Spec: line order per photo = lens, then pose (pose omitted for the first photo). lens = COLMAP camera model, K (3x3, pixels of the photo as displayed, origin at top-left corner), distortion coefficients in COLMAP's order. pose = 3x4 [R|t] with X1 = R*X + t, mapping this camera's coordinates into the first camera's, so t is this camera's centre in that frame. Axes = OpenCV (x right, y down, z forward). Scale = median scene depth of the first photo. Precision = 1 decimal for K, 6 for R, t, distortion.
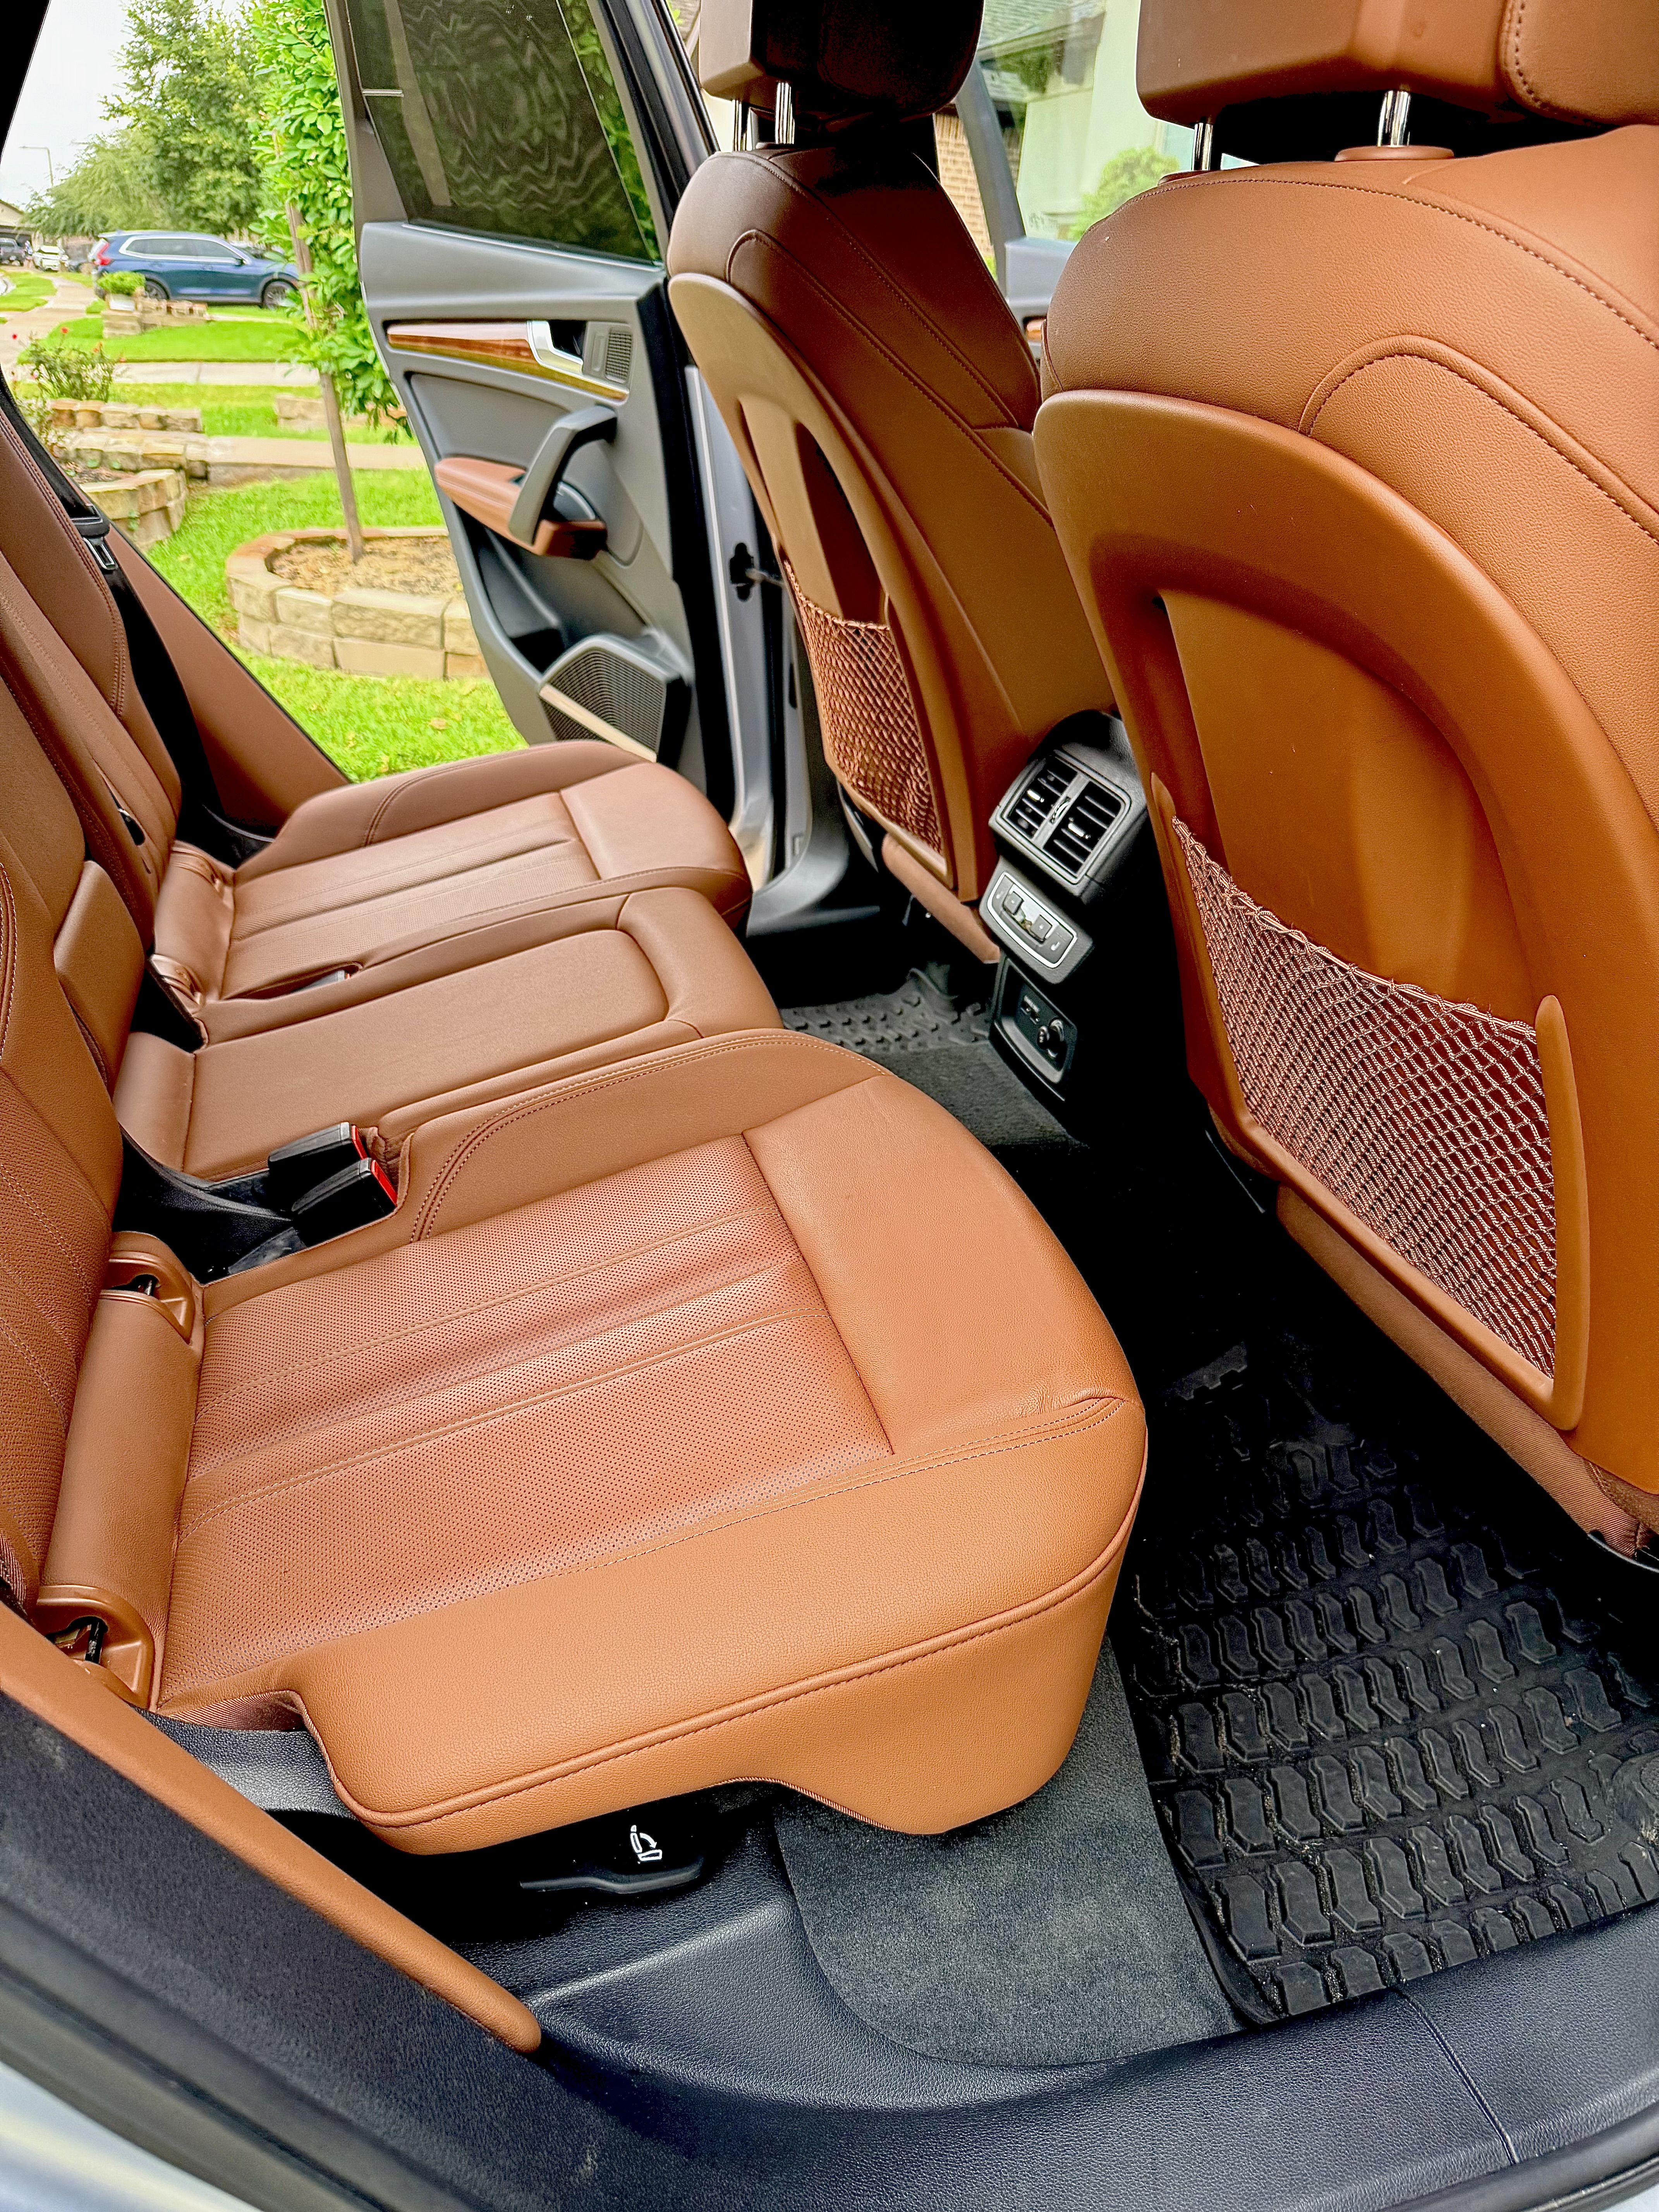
lens RADIAL K [[1581.5, 0, 829.5], [0, 1581.5, 1106.0], [0, 0, 1]] dist [0.000306, -0.010620]
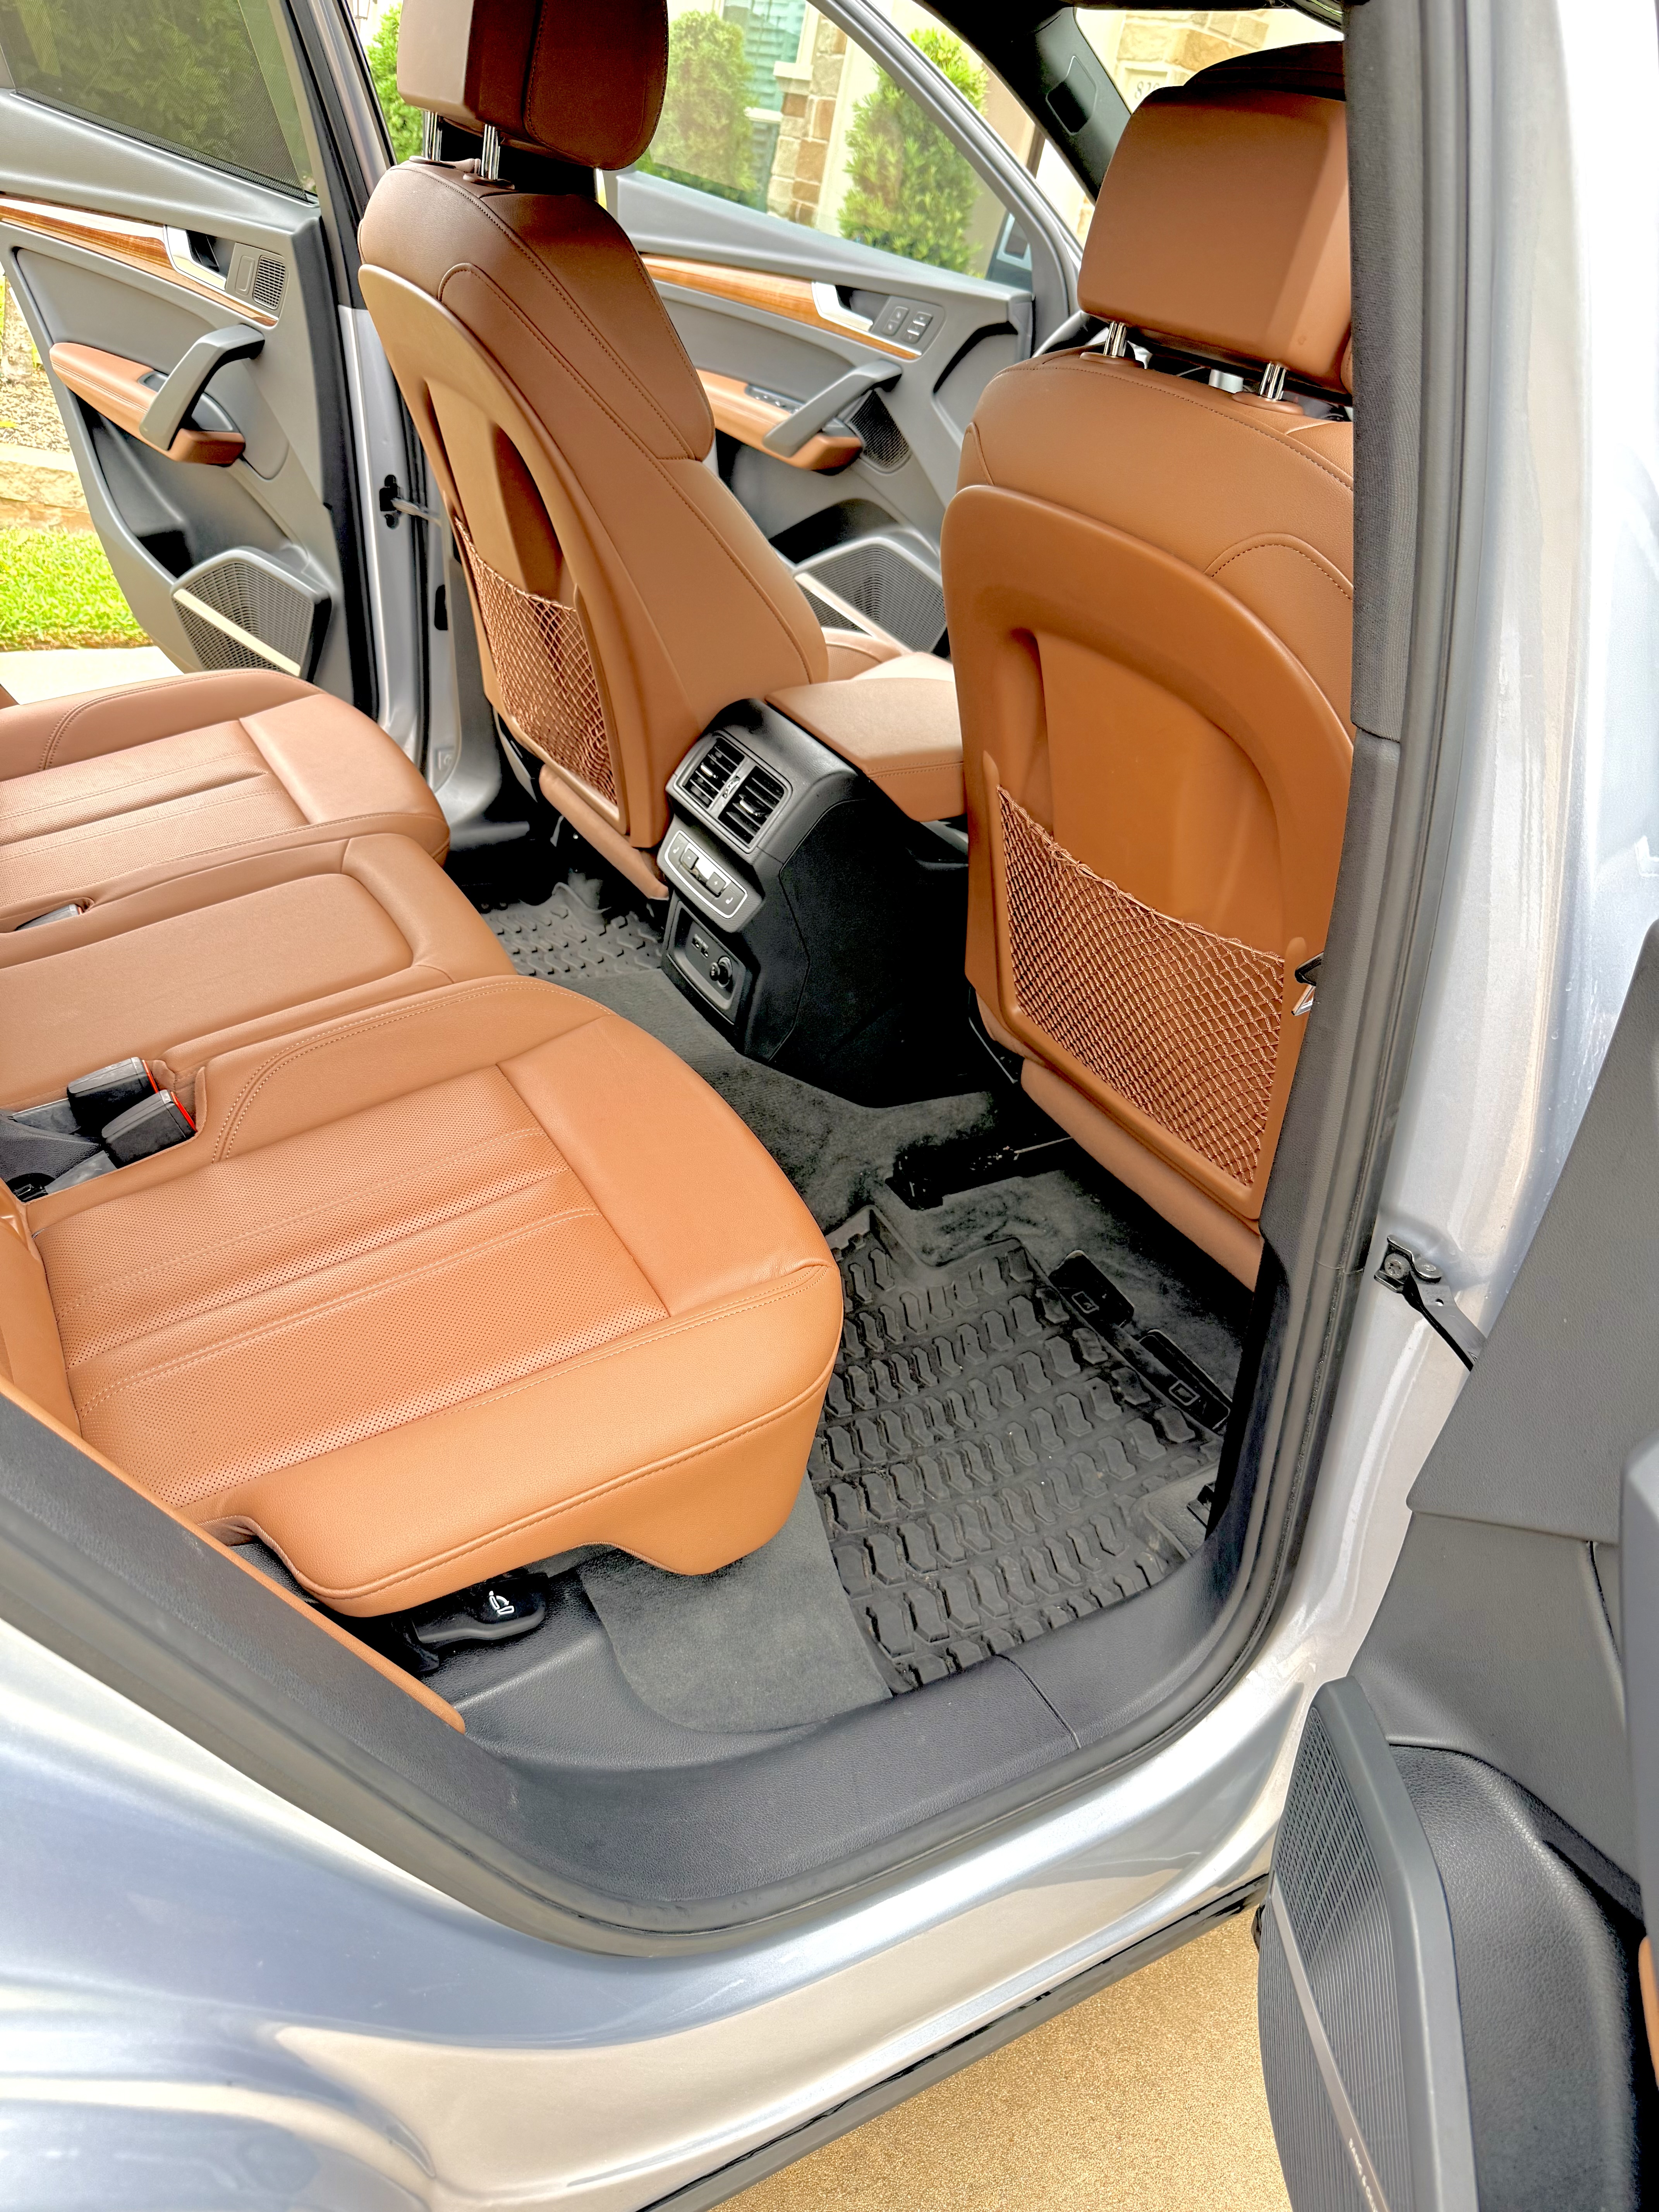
lens RADIAL K [[1549.2, 0, 829.2], [0, 1549.2, 1108.7], [0, 0, 1]] dist [0.094347, -0.185938]
pose [[0.961130, -0.023511, 0.275093, -0.112627], [-0.001586, 0.995881, 0.090655, -0.045940], [-0.276091, -0.087567, 0.957134, -0.186102]]
